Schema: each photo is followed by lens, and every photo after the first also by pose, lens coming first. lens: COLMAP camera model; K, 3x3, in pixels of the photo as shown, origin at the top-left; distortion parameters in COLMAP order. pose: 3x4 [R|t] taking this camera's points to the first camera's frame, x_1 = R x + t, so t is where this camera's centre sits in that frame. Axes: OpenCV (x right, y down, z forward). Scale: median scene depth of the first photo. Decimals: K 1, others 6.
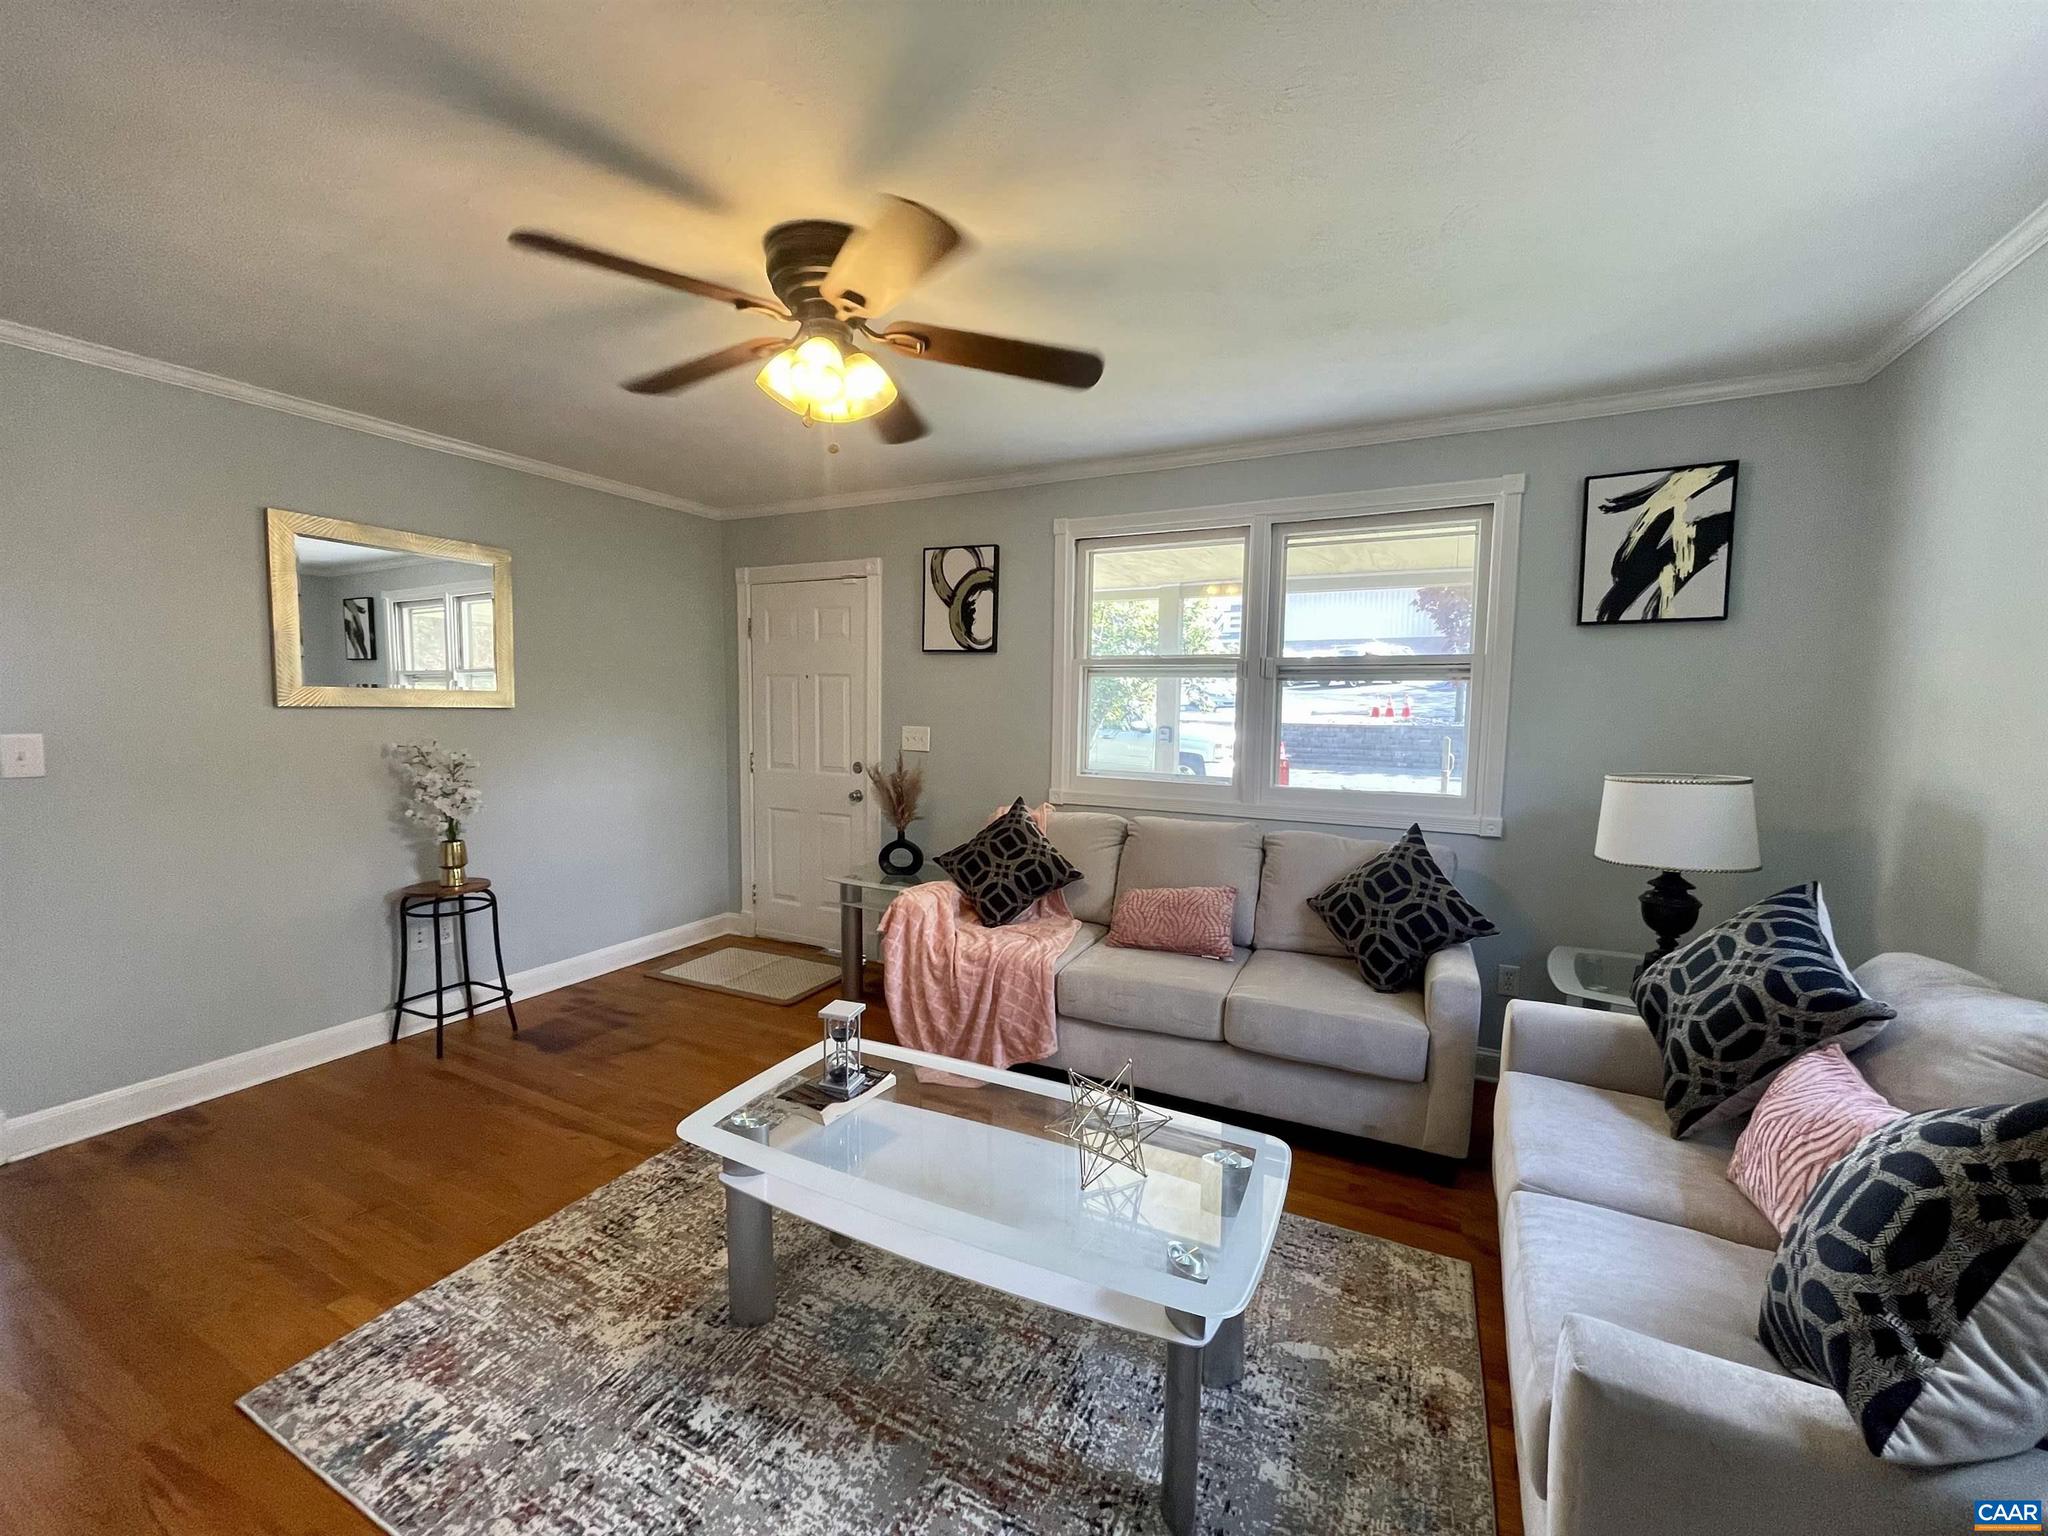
lens RADIAL K [[823.0, 0, 1022.4], [0, 823.0, 770.7], [0, 0, 1]] dist [-0.001236, -0.000442]
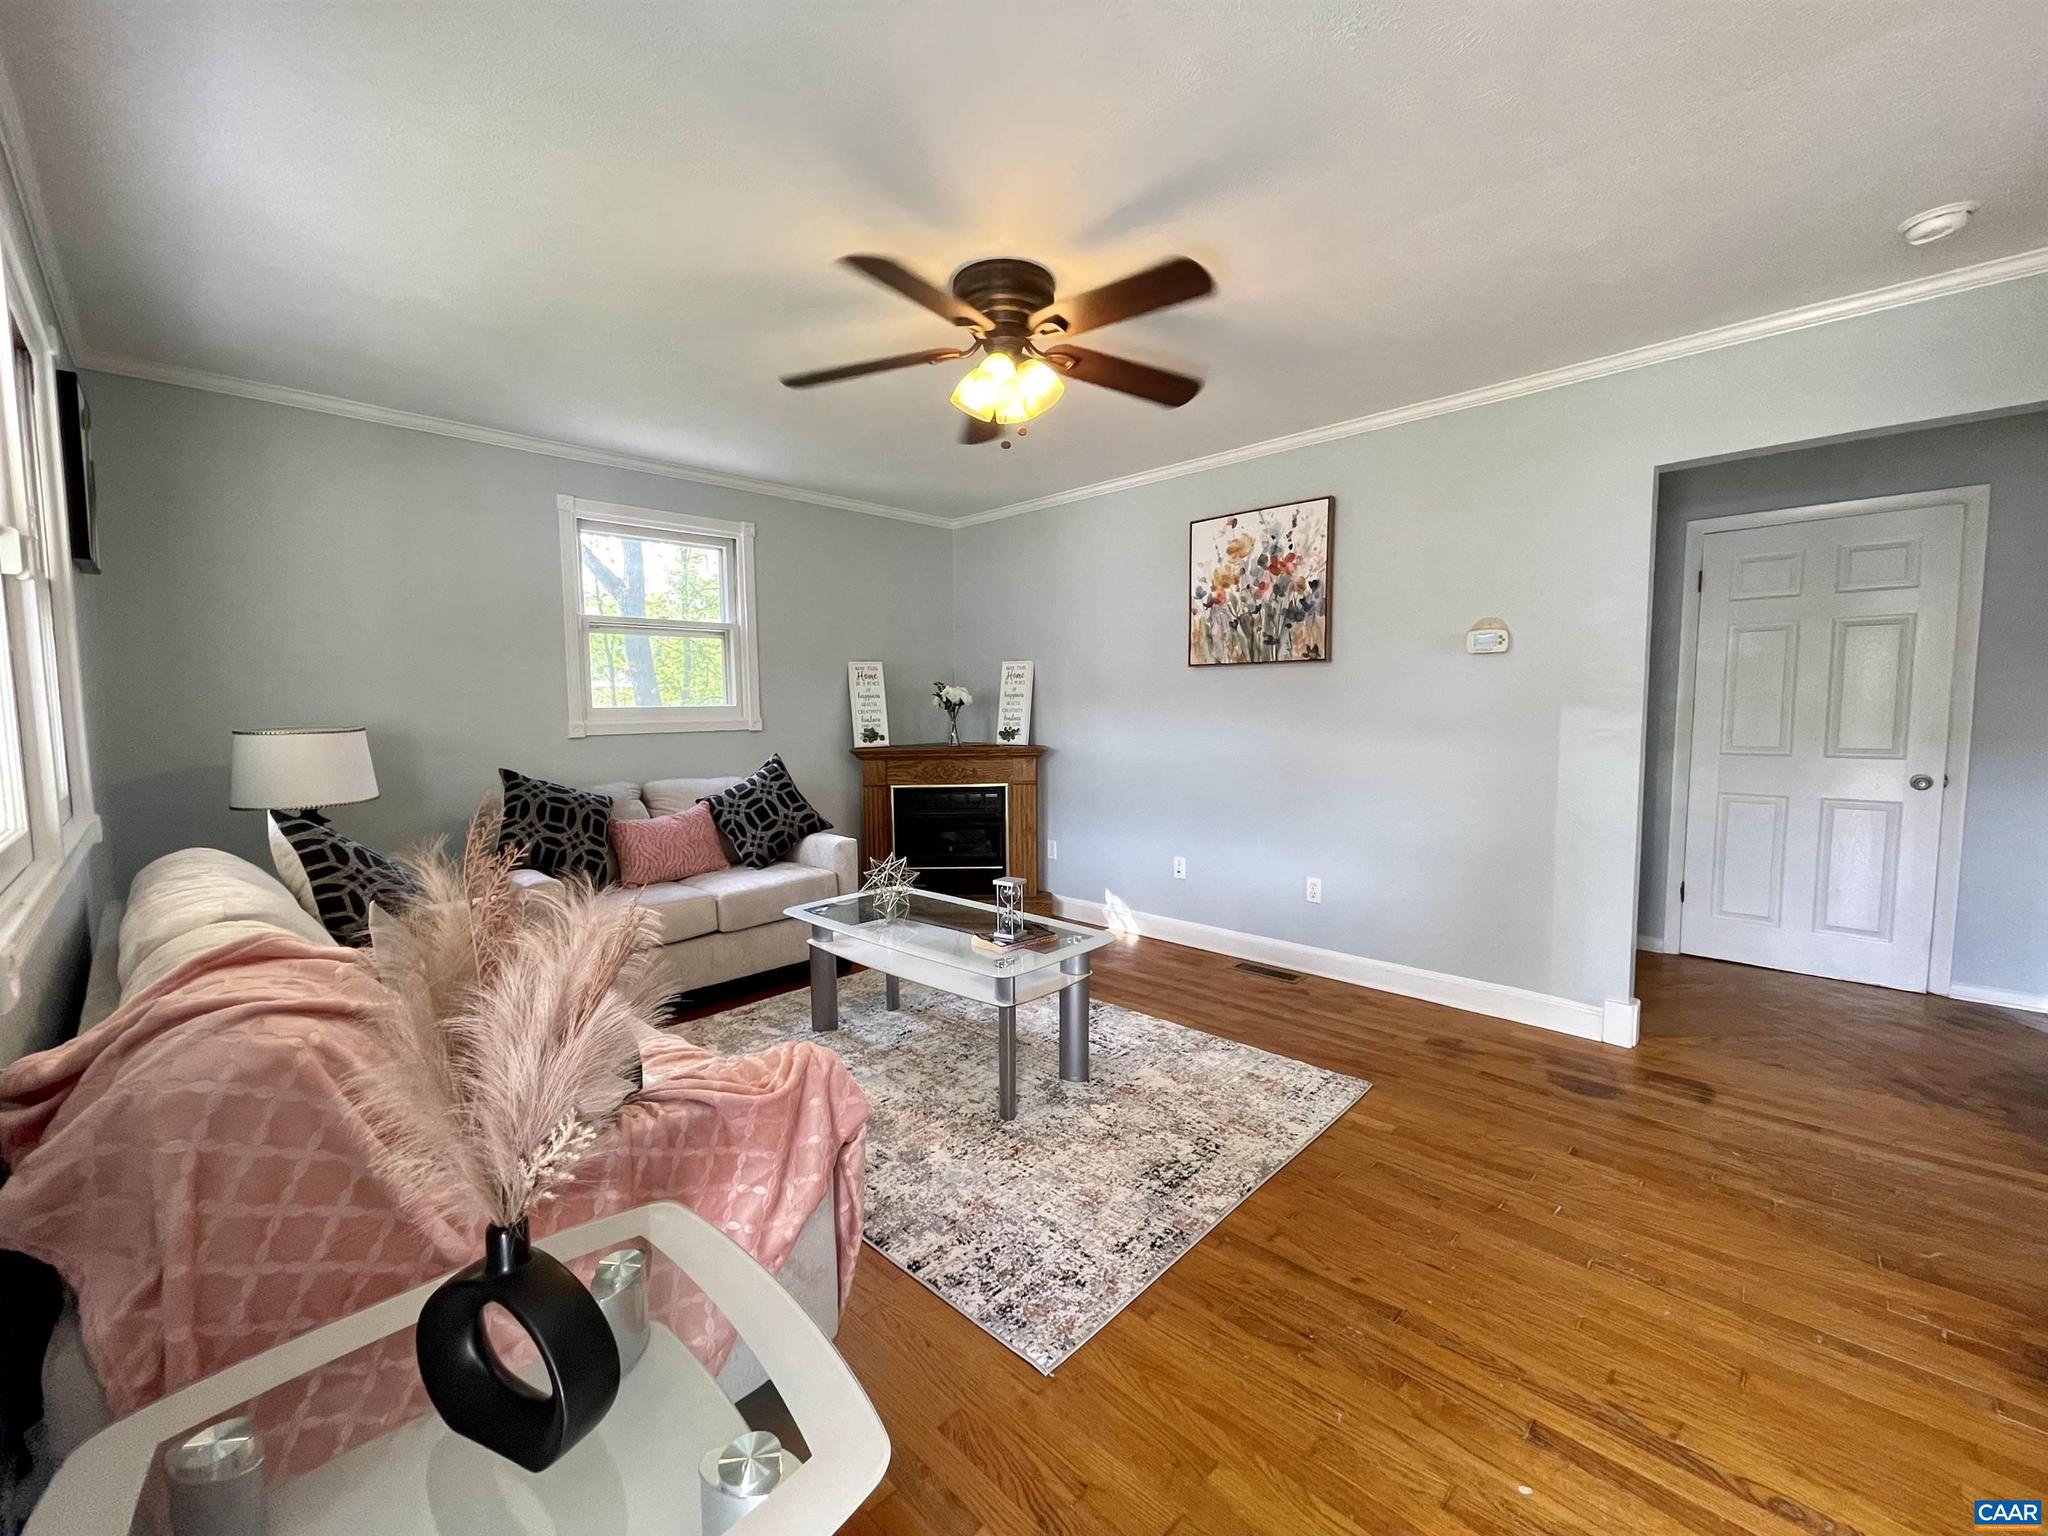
lens RADIAL K [[823.0, 0, 1013.1], [0, 823.0, 765.3], [0, 0, 1]] dist [-0.001236, -0.000442]
pose [[-0.952572, -0.023829, 0.303379, -0.567132], [0.026596, 0.986596, 0.161001, -0.113628], [-0.303149, 0.161434, -0.939170, 2.006136]]
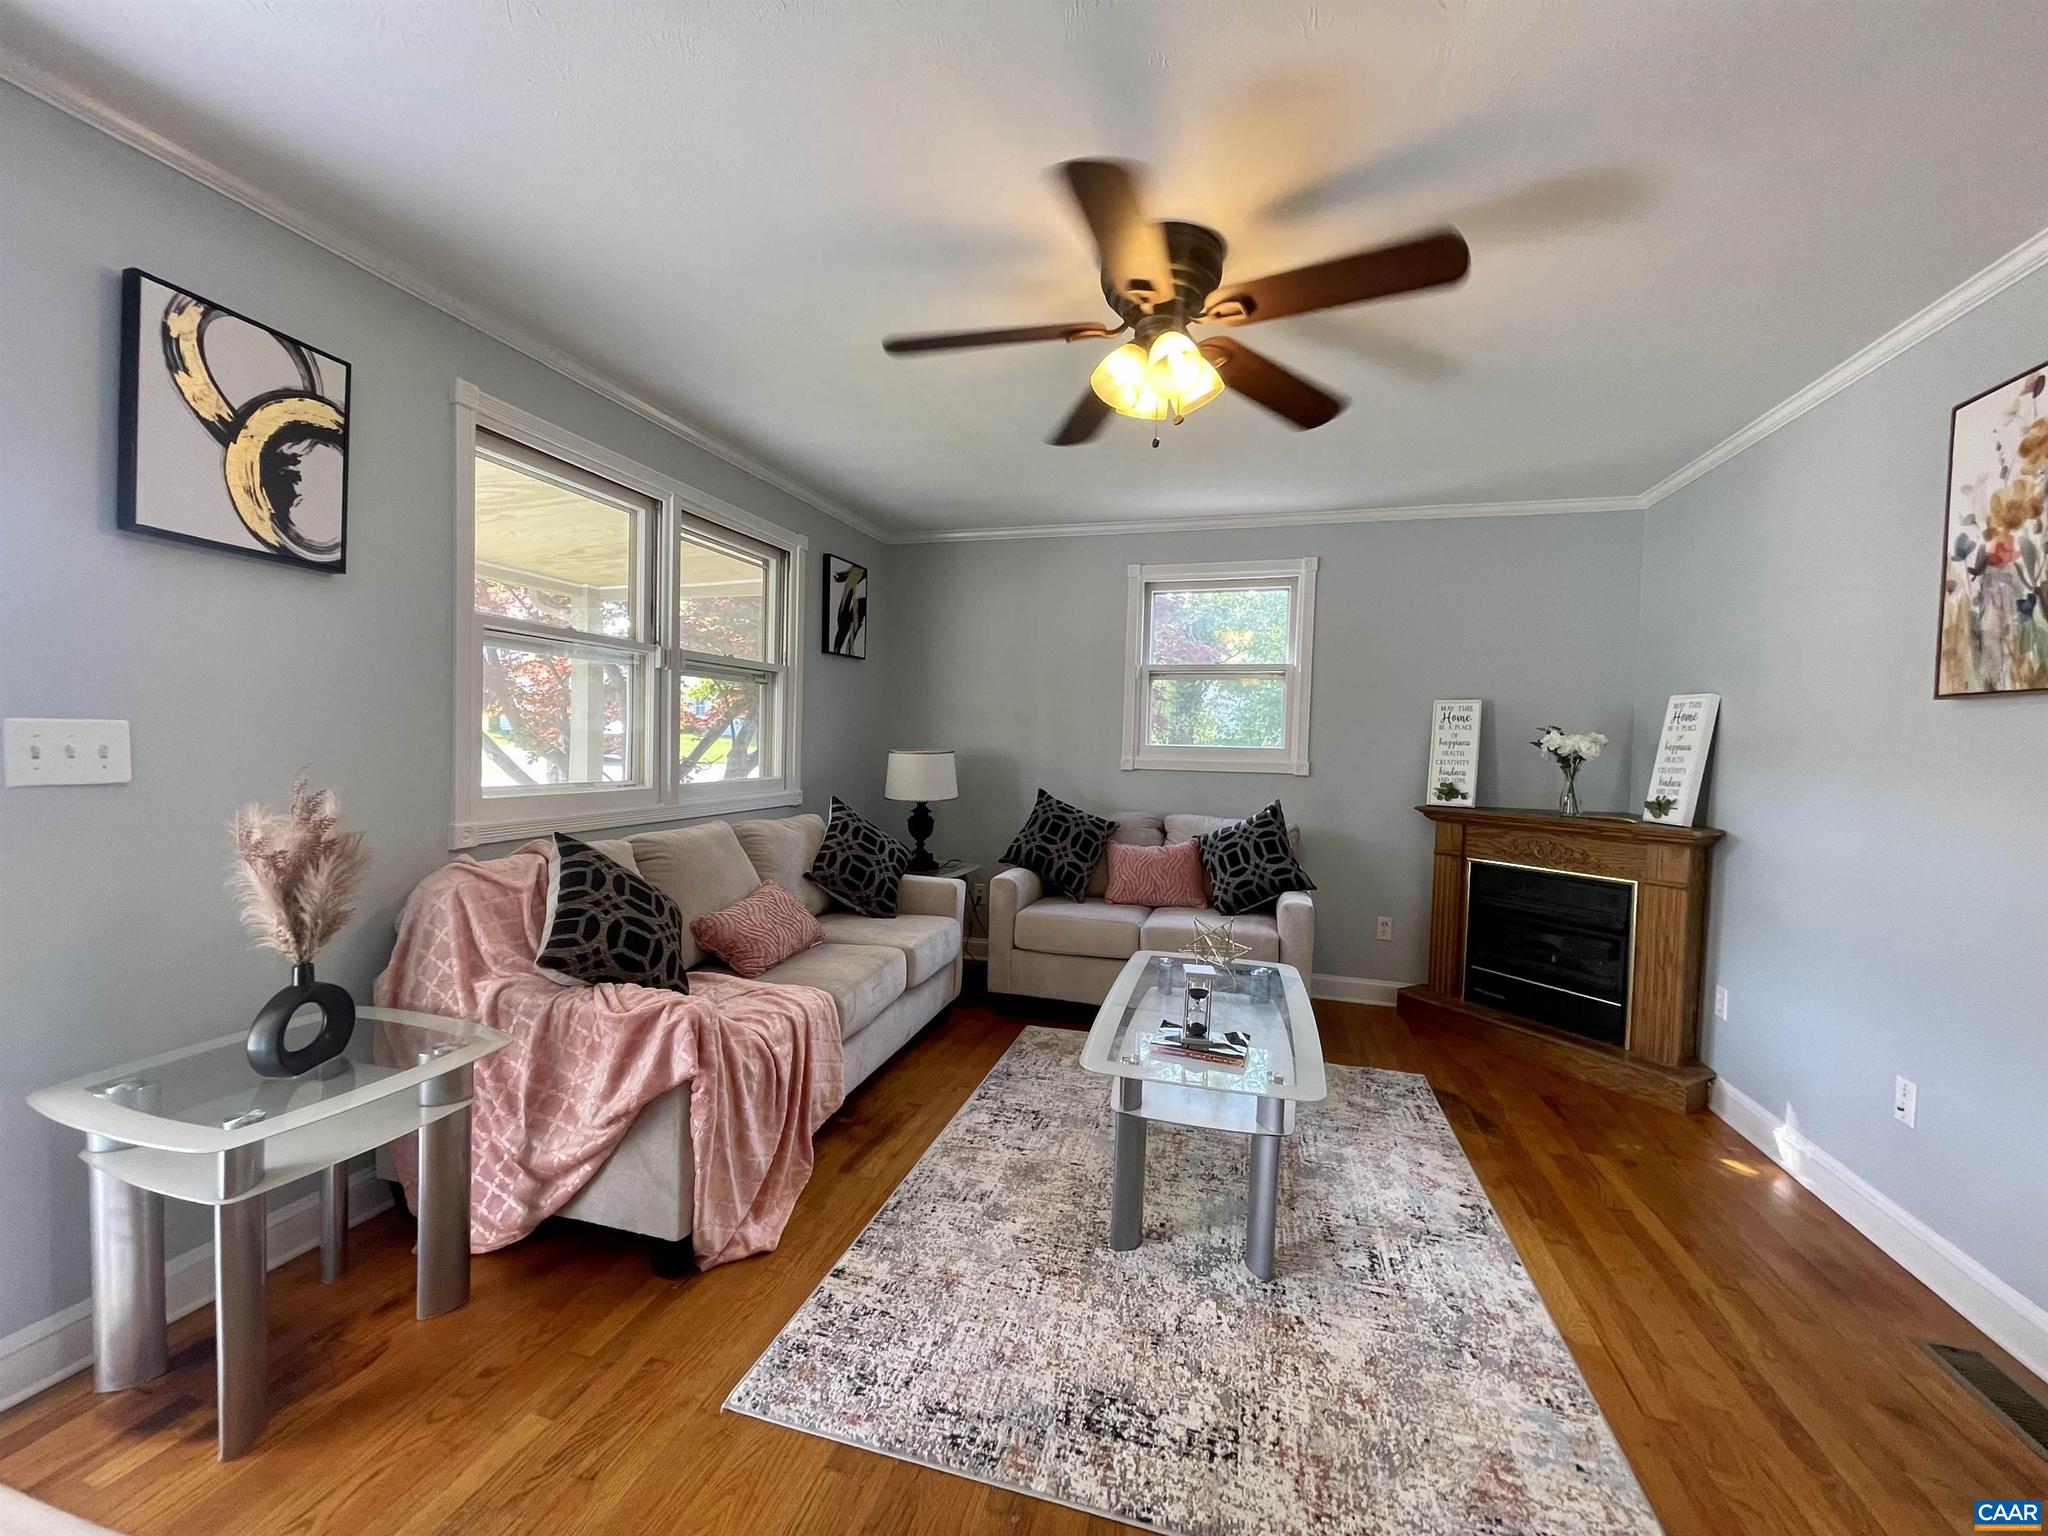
lens RADIAL K [[823.0, 0, 1016.0], [0, 823.0, 764.0], [0, 0, 1]] dist [-0.001236, -0.000442]
pose [[-0.182553, -0.045350, 0.982150, -1.112828], [0.055972, 0.996836, 0.056431, -0.058357], [-0.981602, 0.065274, -0.179437, 1.254453]]
